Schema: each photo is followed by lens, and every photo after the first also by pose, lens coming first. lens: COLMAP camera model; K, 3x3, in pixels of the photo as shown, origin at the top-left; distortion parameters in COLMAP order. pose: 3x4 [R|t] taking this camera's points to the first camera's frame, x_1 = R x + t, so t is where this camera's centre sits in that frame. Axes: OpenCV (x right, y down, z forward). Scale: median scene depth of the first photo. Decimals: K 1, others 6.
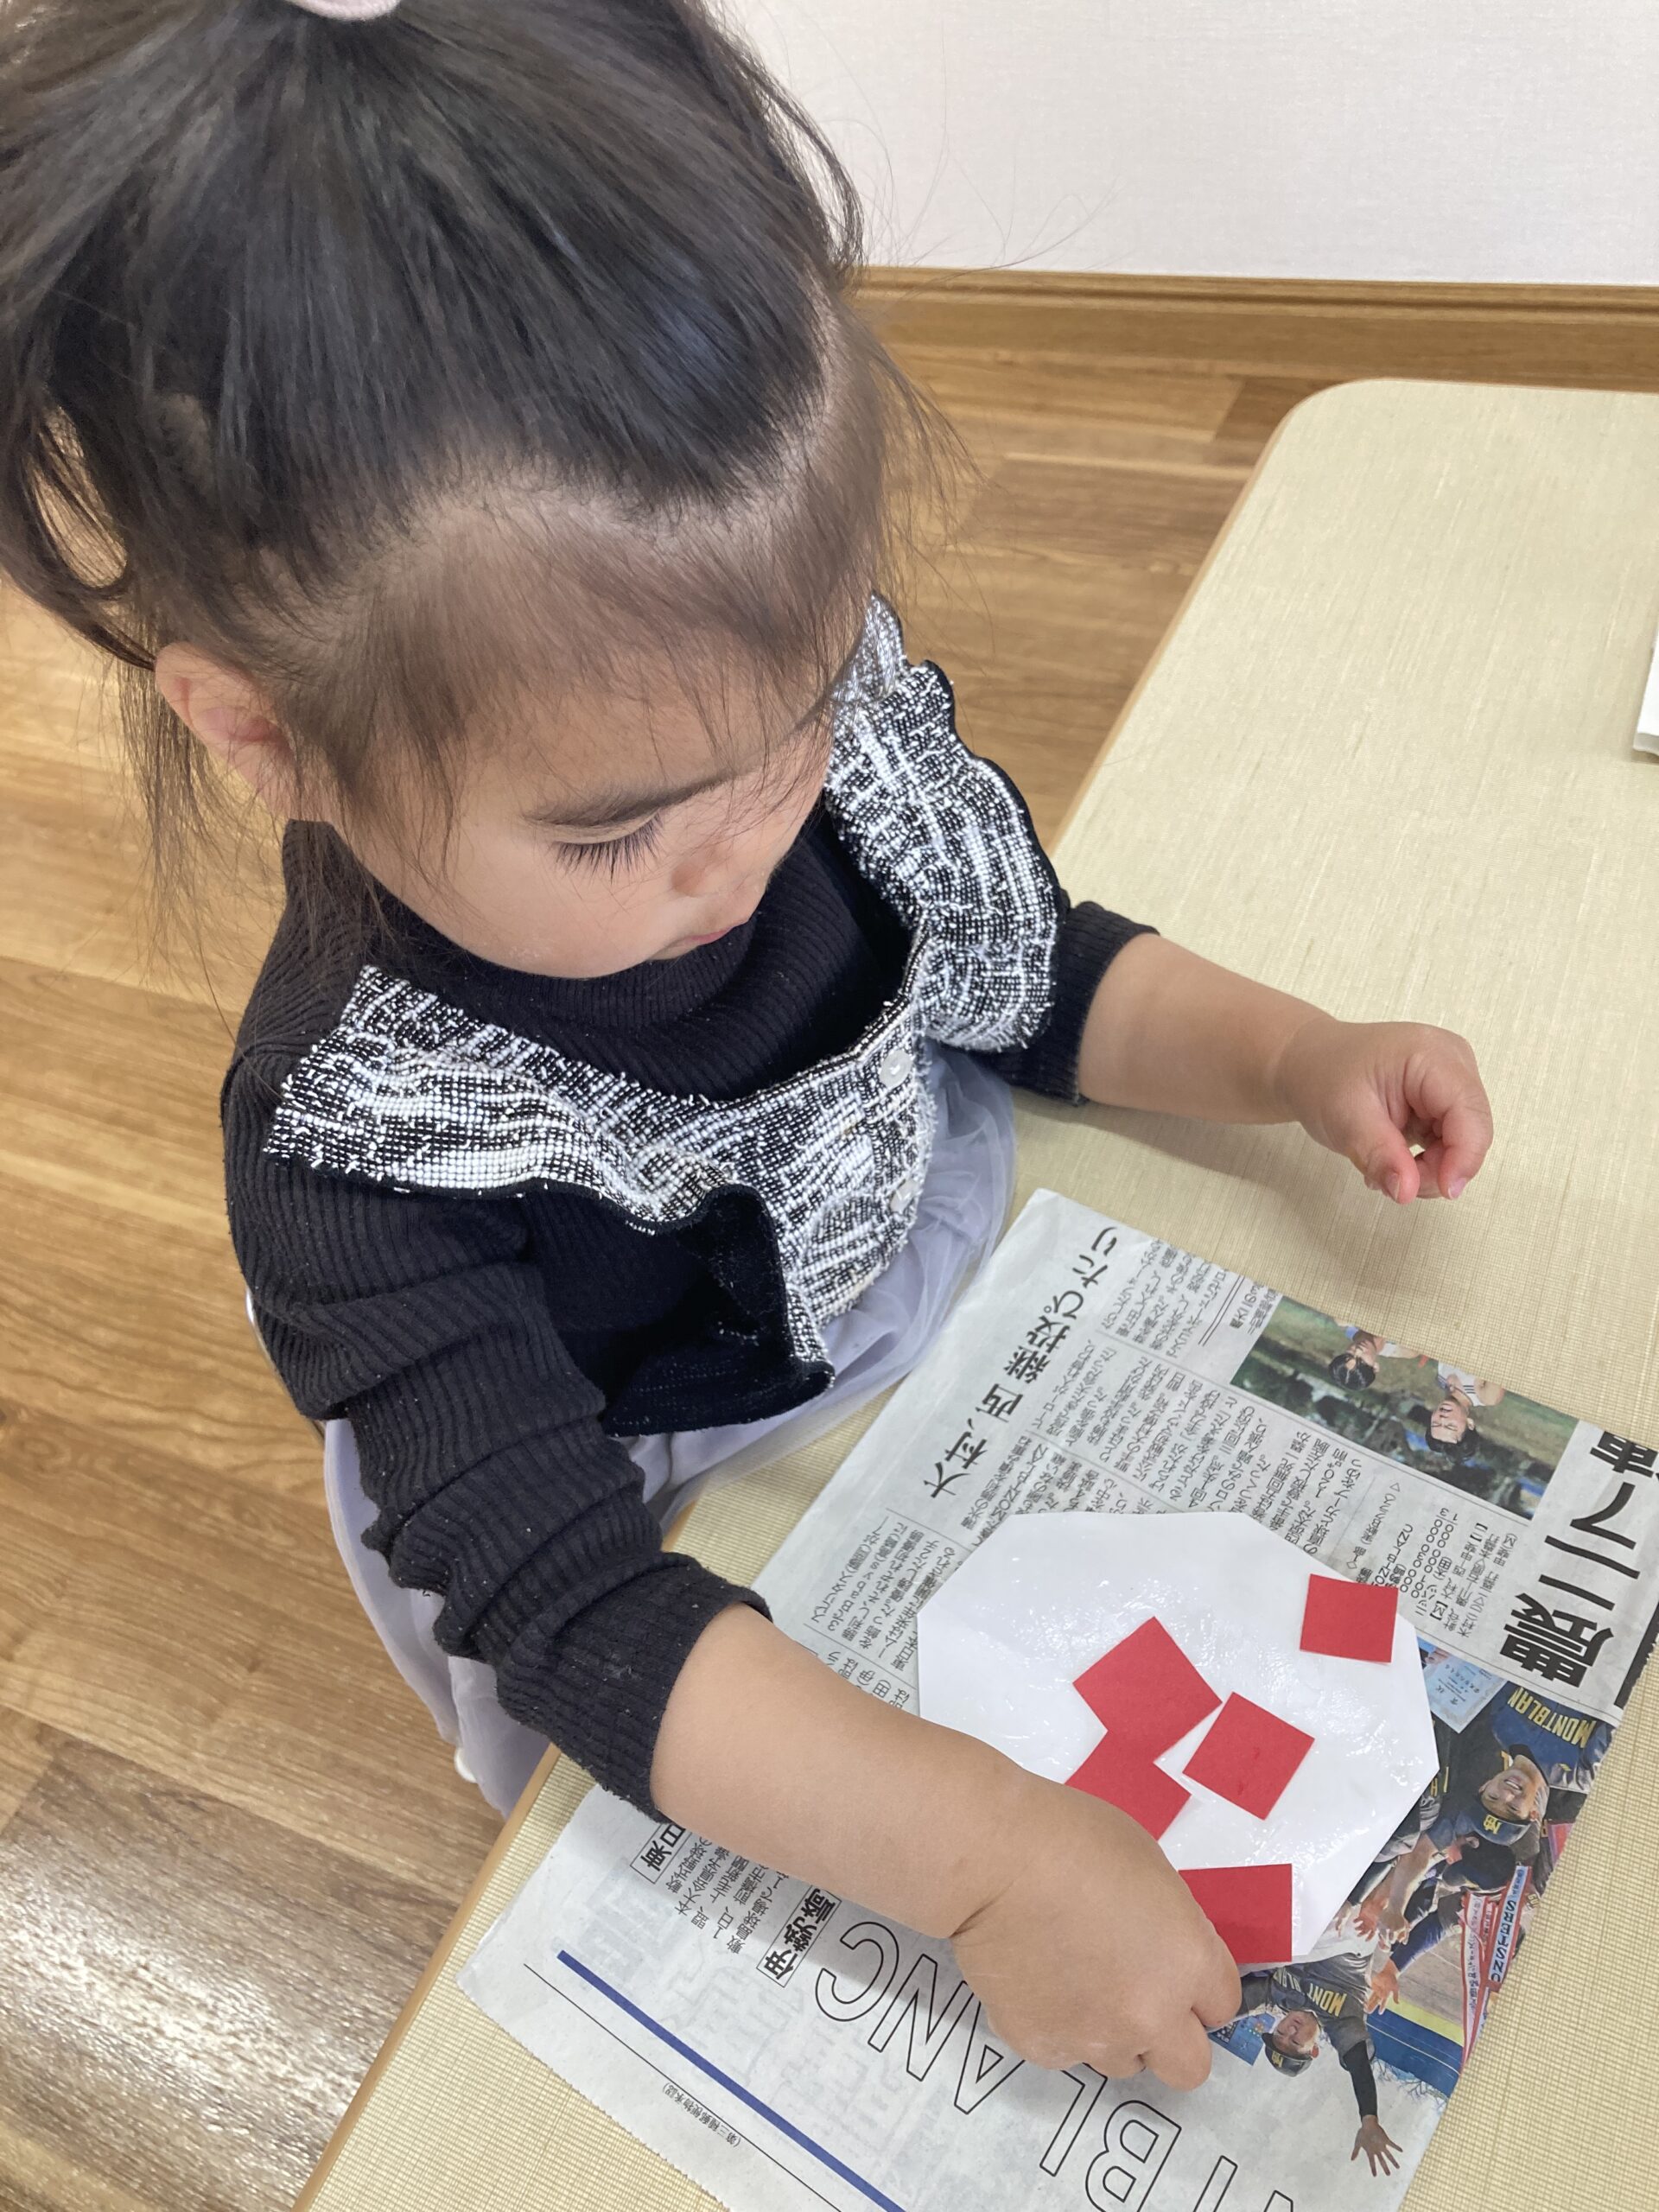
lens RADIAL K [[1832.7, 0, 829.5], [0, 1832.7, 1106.0], [0, 0, 1]] dist [0.000422, 0.003590]
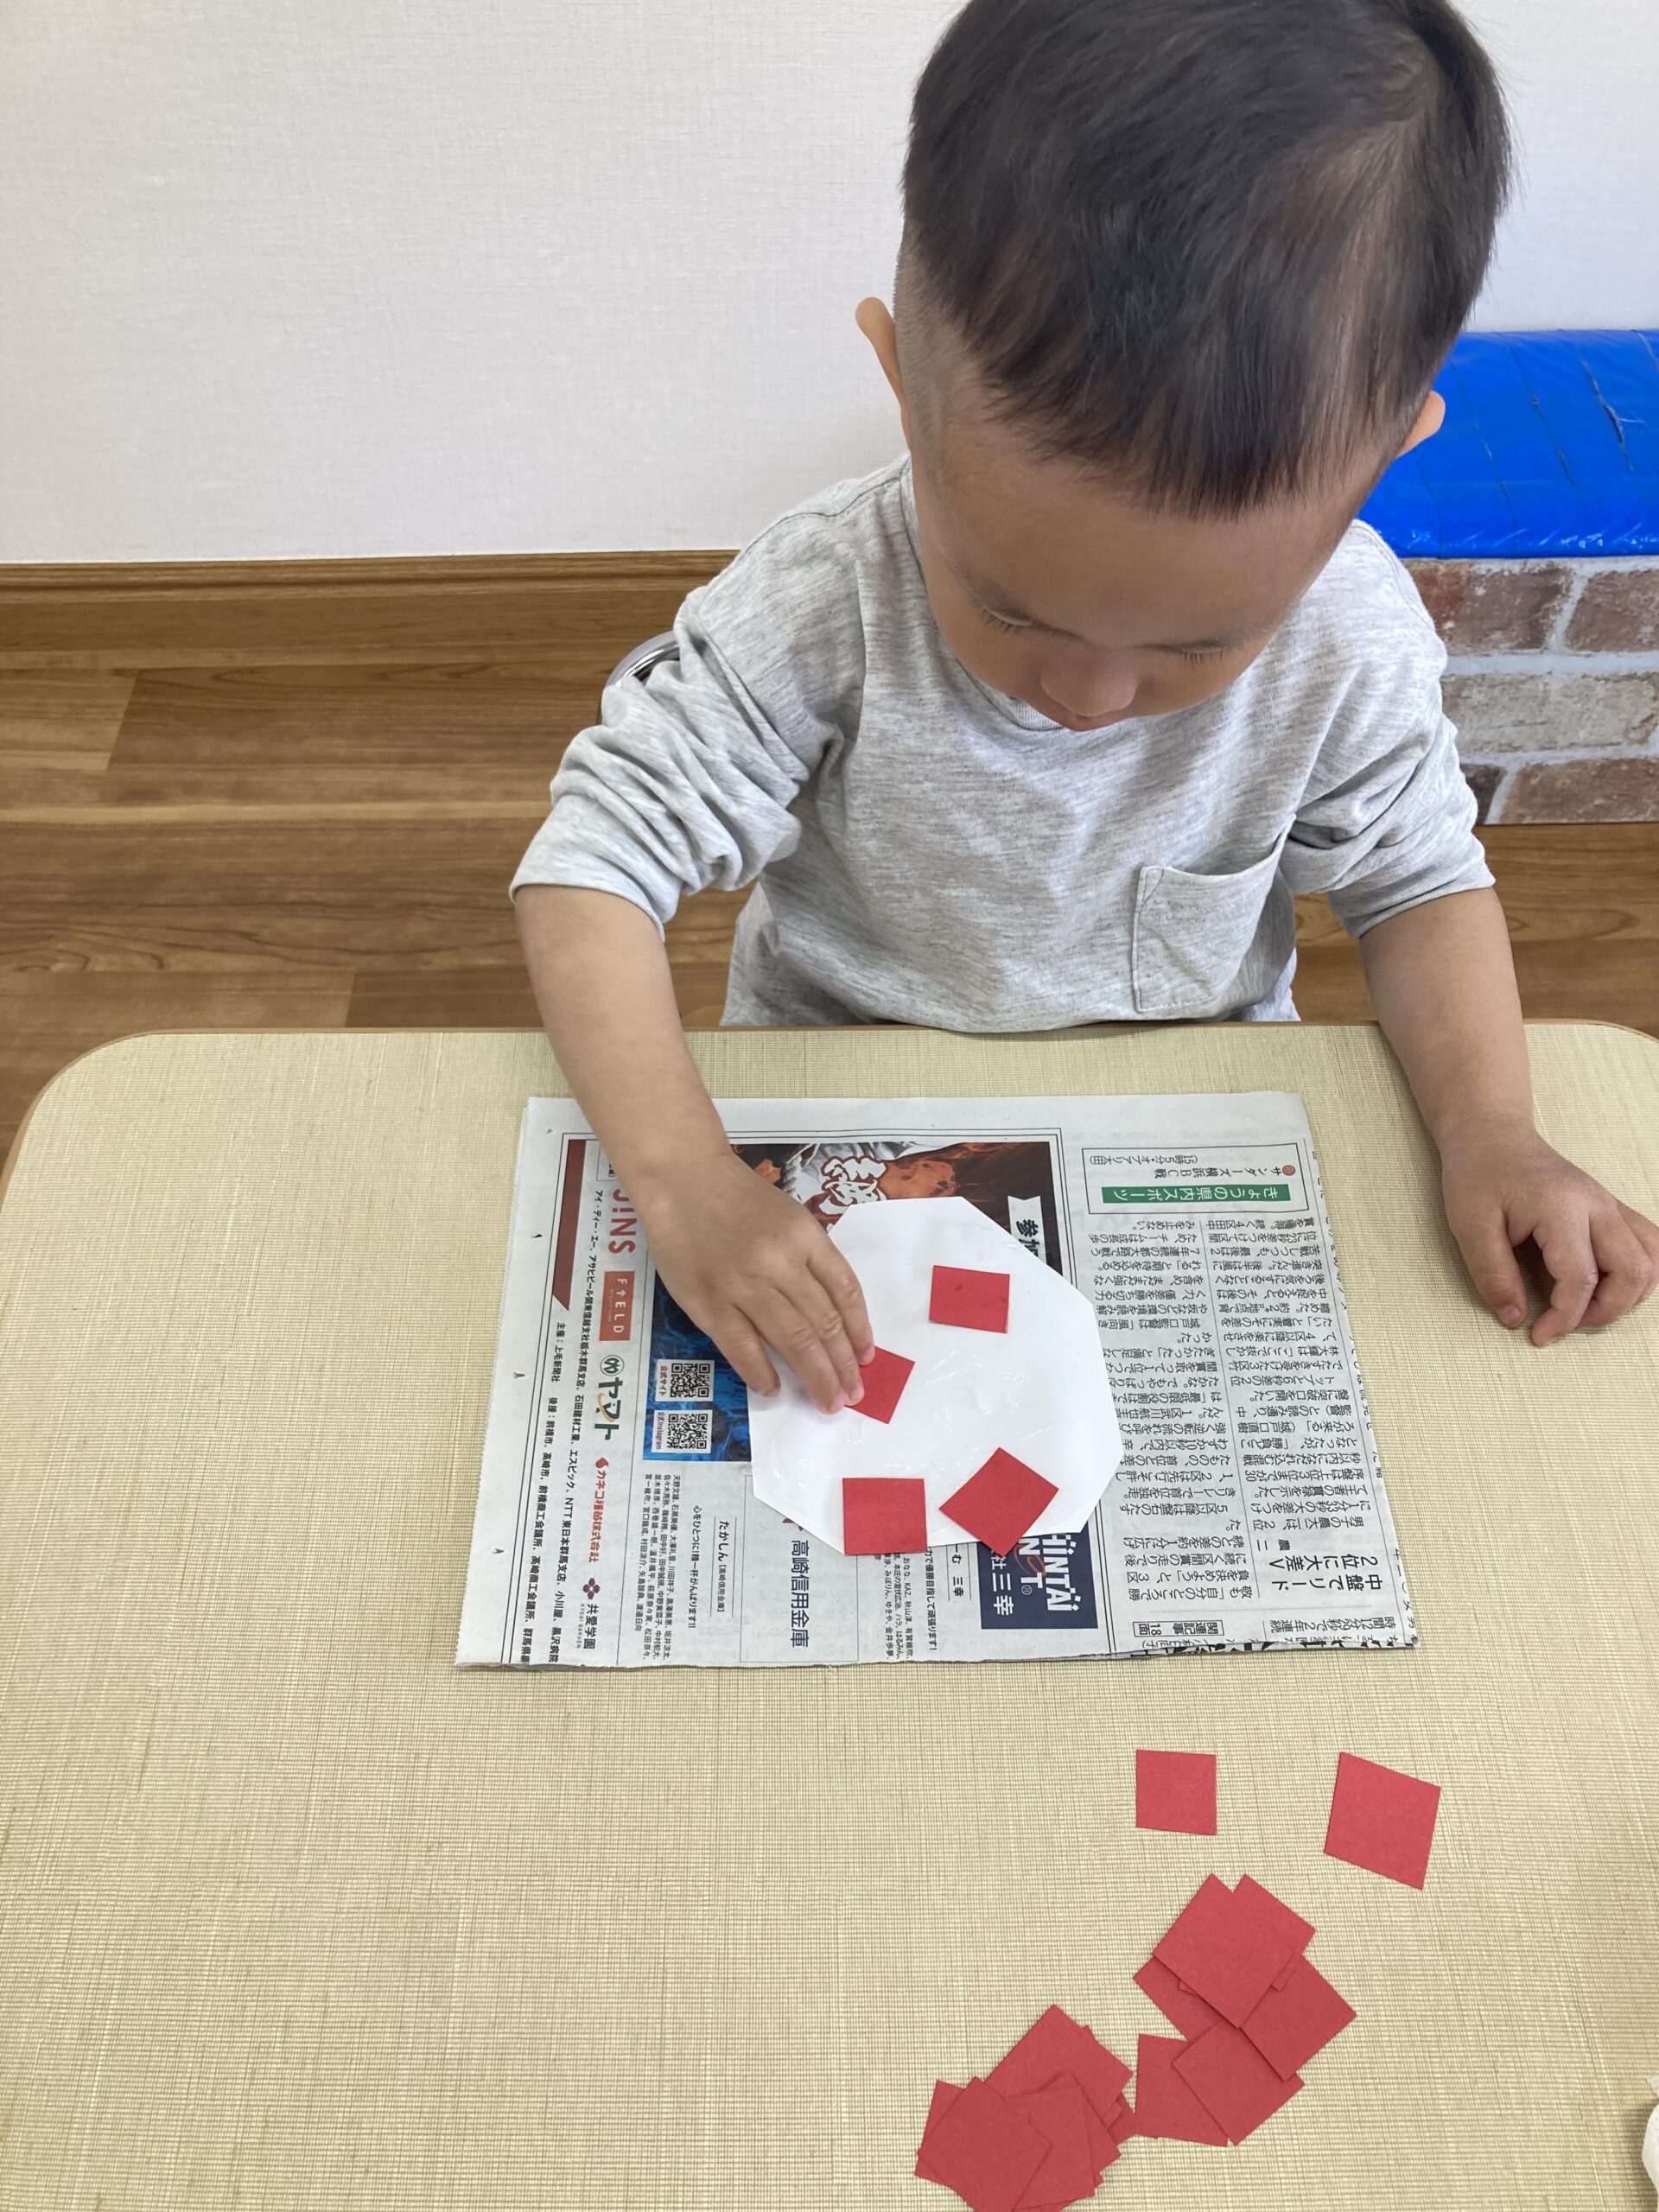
lens RADIAL K [[1832.7, 0, 829.5], [0, 1832.7, 1106.0], [0, 0, 1]] dist [0.000422, 0.003590]
pose [[0.890554, -0.230363, 0.392233, 0.181351], [0.218530, 0.972925, 0.075244, -0.265645], [-0.398946, 0.018706, 0.916784, 0.127954]]
